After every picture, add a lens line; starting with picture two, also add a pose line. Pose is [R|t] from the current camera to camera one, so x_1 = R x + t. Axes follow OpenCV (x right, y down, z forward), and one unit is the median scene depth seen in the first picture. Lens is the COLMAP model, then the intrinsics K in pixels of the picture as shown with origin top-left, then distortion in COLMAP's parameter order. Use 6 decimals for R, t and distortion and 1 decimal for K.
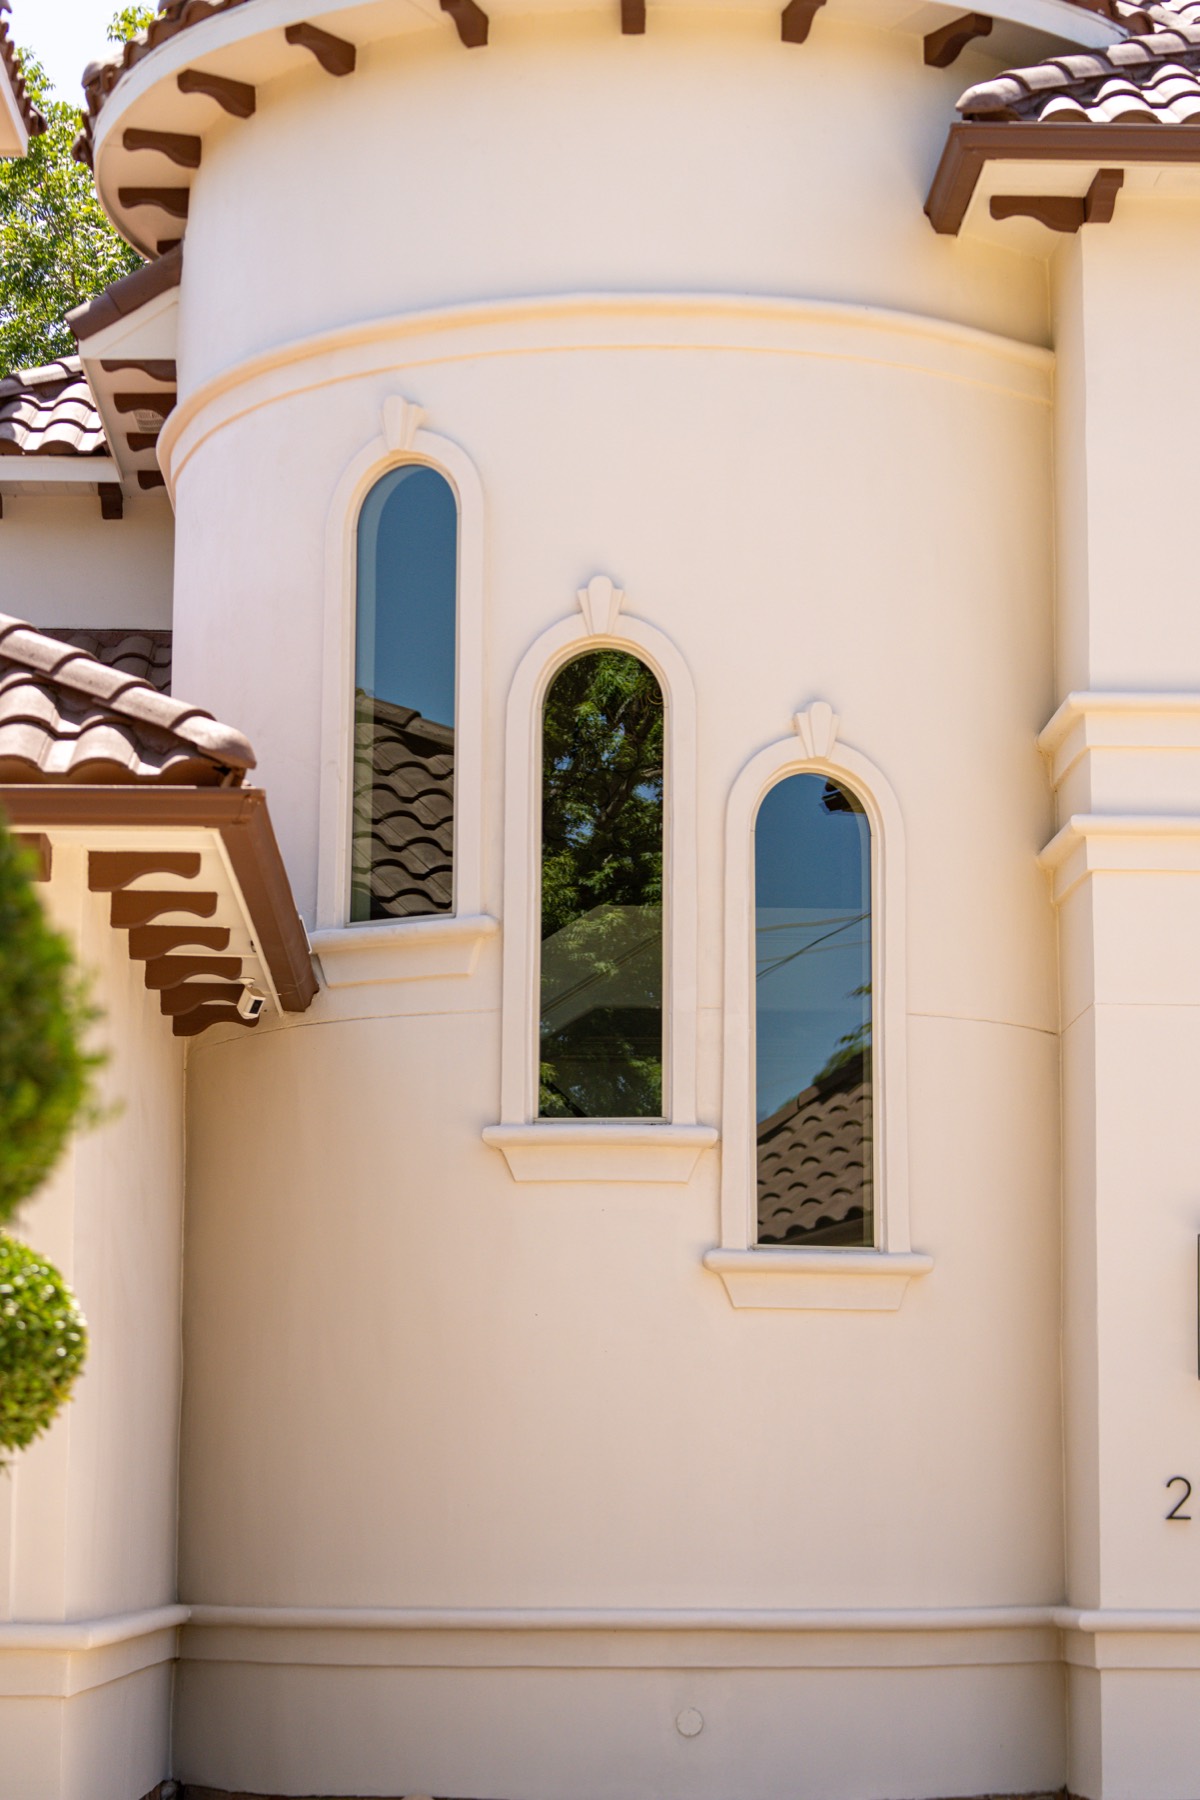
lens RADIAL K [[3674.4, 0, 600.0], [0, 3674.4, 900.0], [0, 0, 1]] dist [-0.028159, -0.025922]
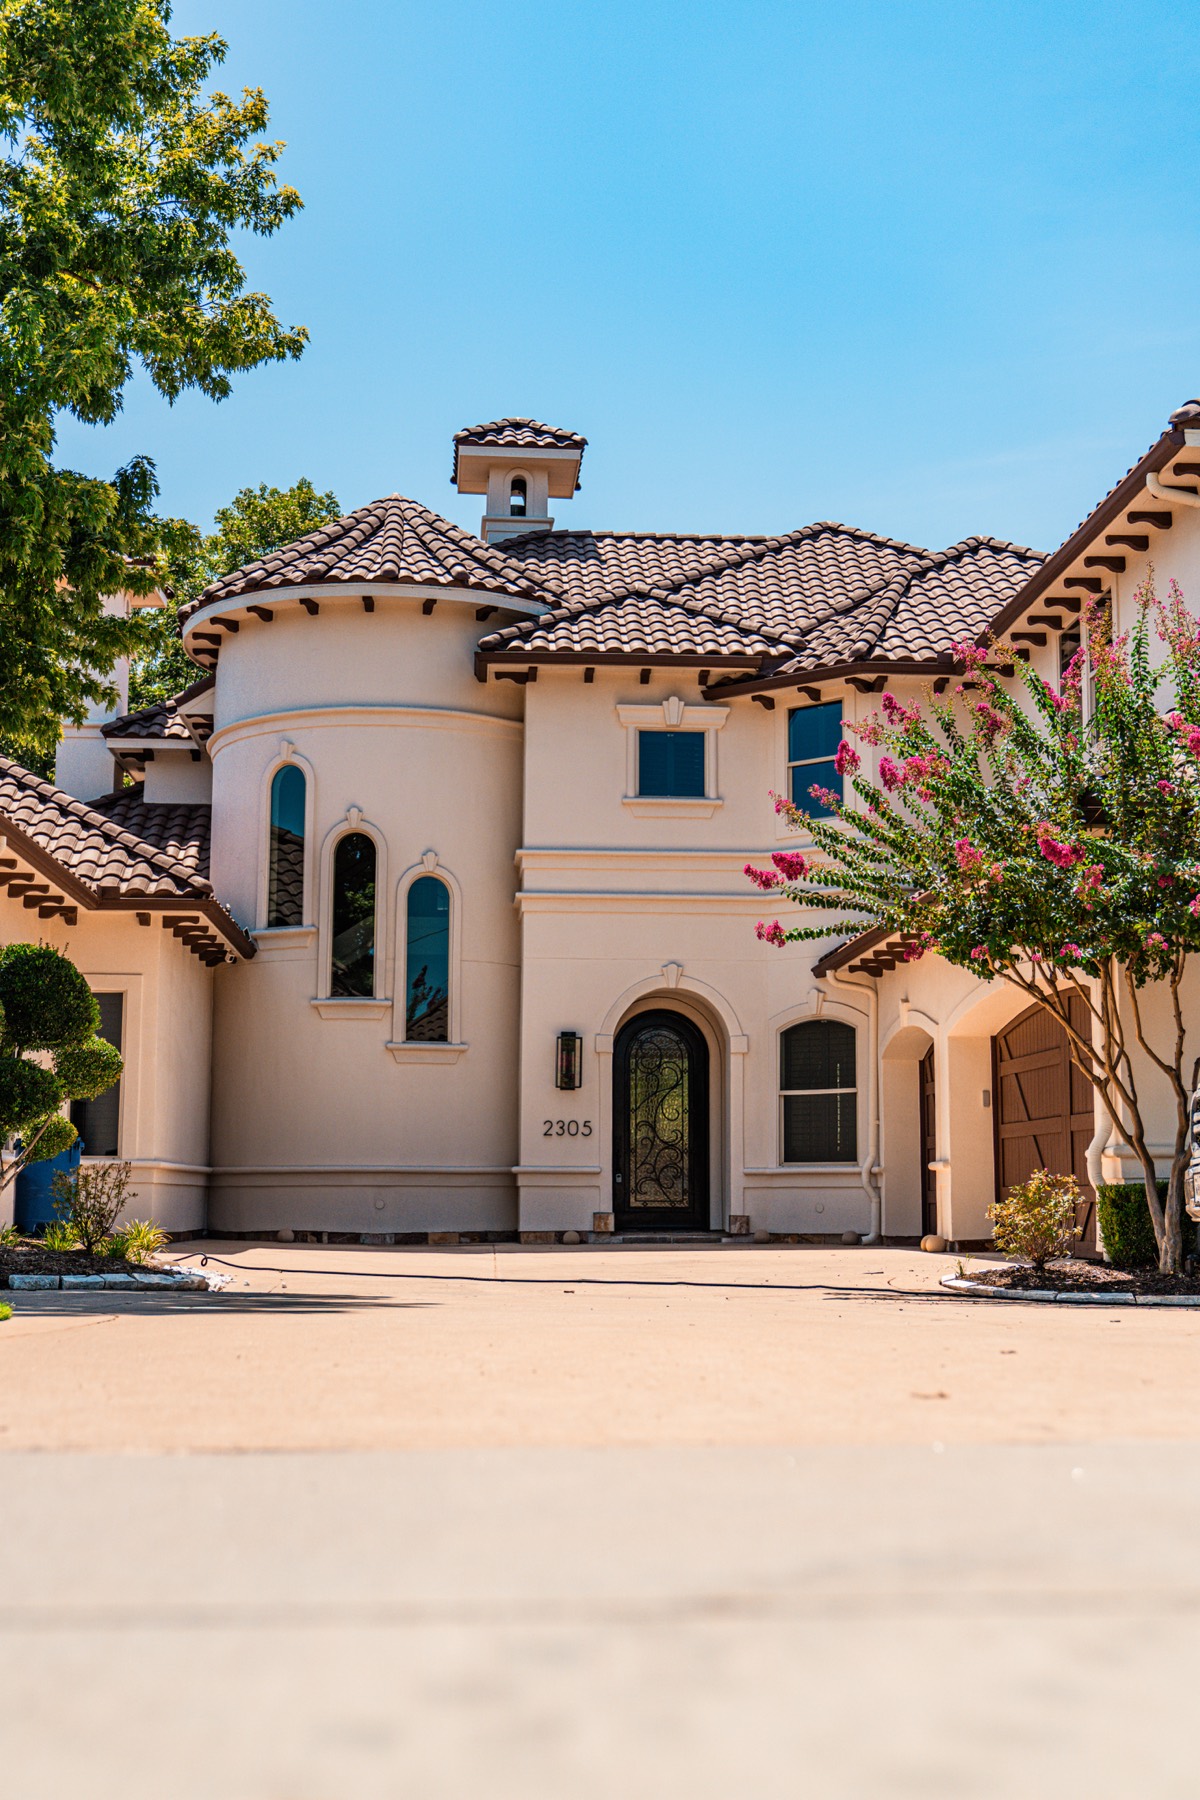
lens RADIAL K [[2034.4, 0, 600.0], [0, 2034.4, 900.0], [0, 0, 1]] dist [-0.052681, 0.001317]
pose [[0.999501, 0.003018, 0.031435, 0.141590], [-0.003871, 0.999625, 0.027120, -0.059628], [-0.031342, -0.027228, 0.999138, -0.585500]]
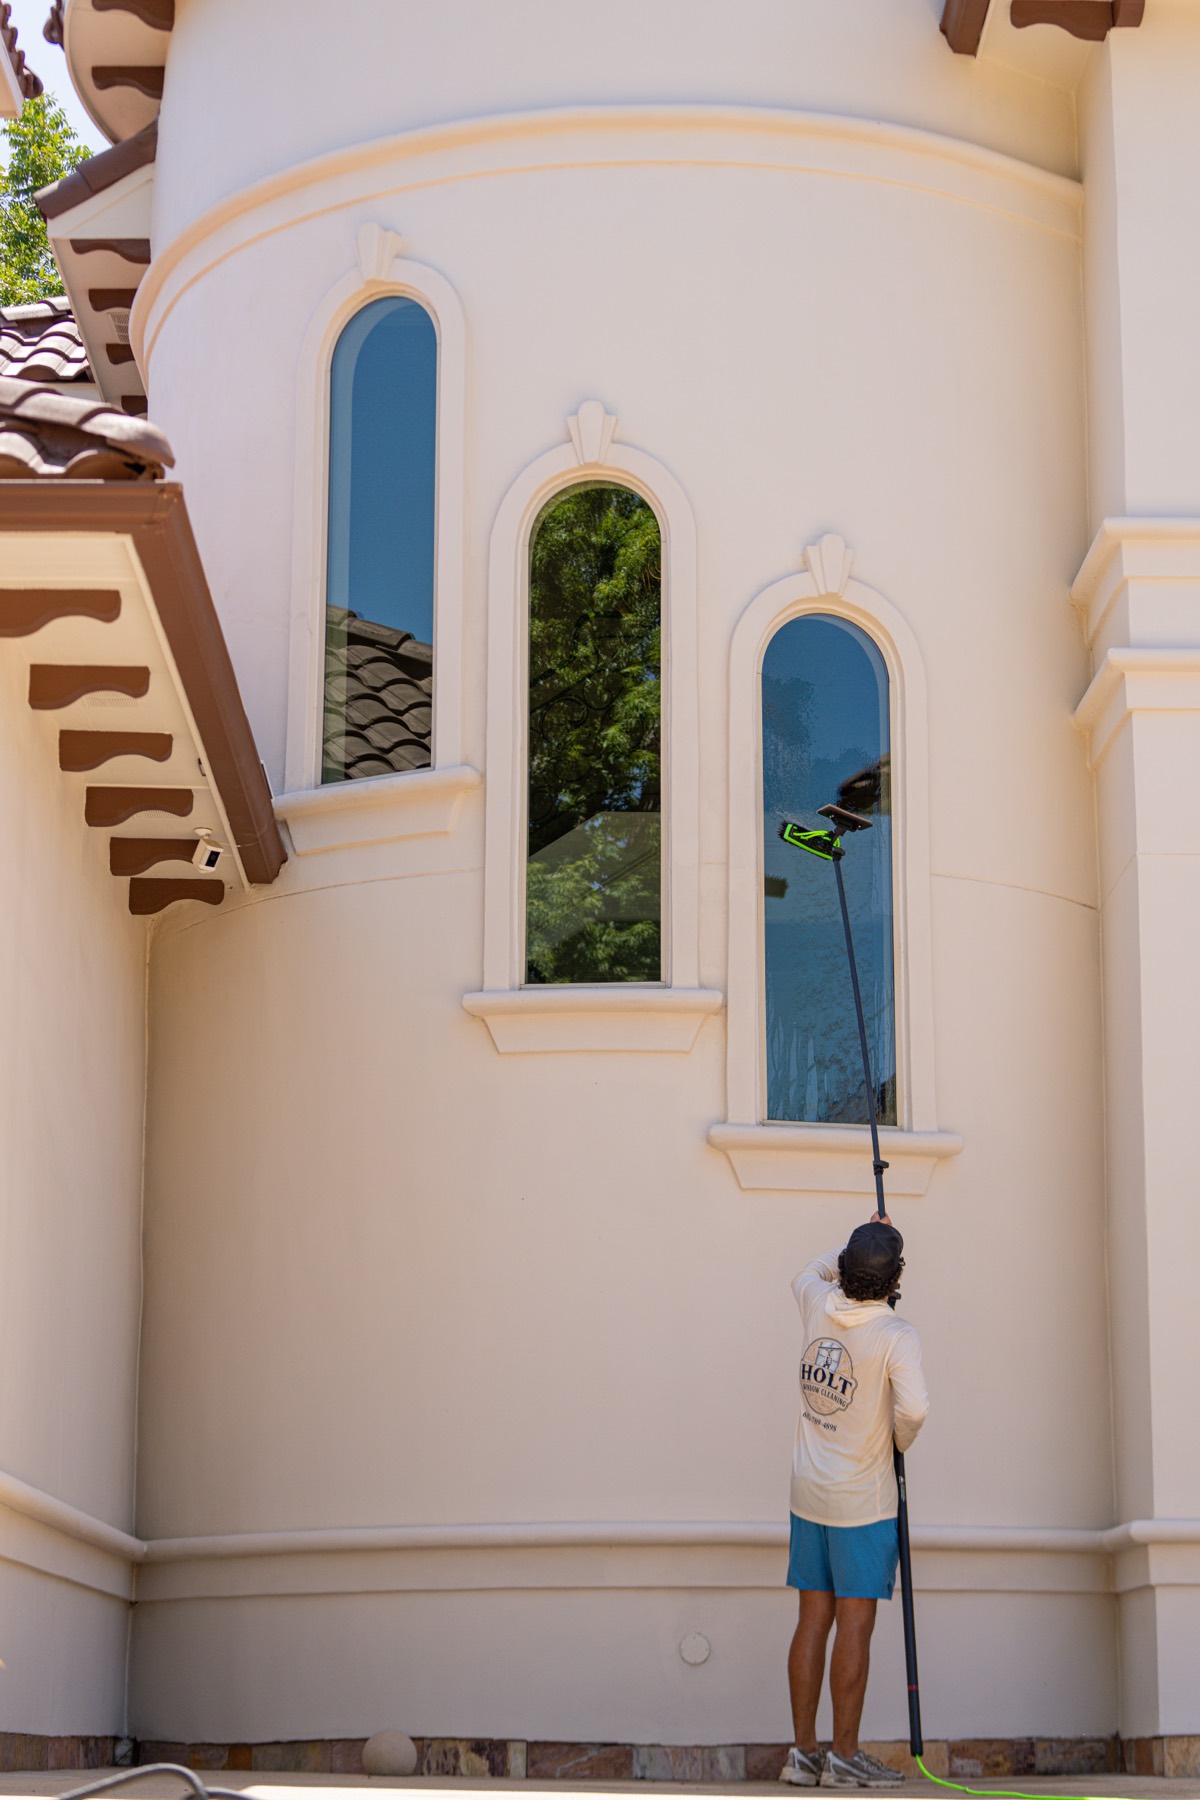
lens RADIAL K [[3514.3, 0, 600.0], [0, 3514.3, 900.0], [0, 0, 1]] dist [-0.056564, 0.140337]
pose [[0.999826, -0.006763, -0.017400, 0.016729], [0.005632, 0.997918, -0.064248, 0.092750], [0.017799, 0.064139, 0.997782, 0.131013]]
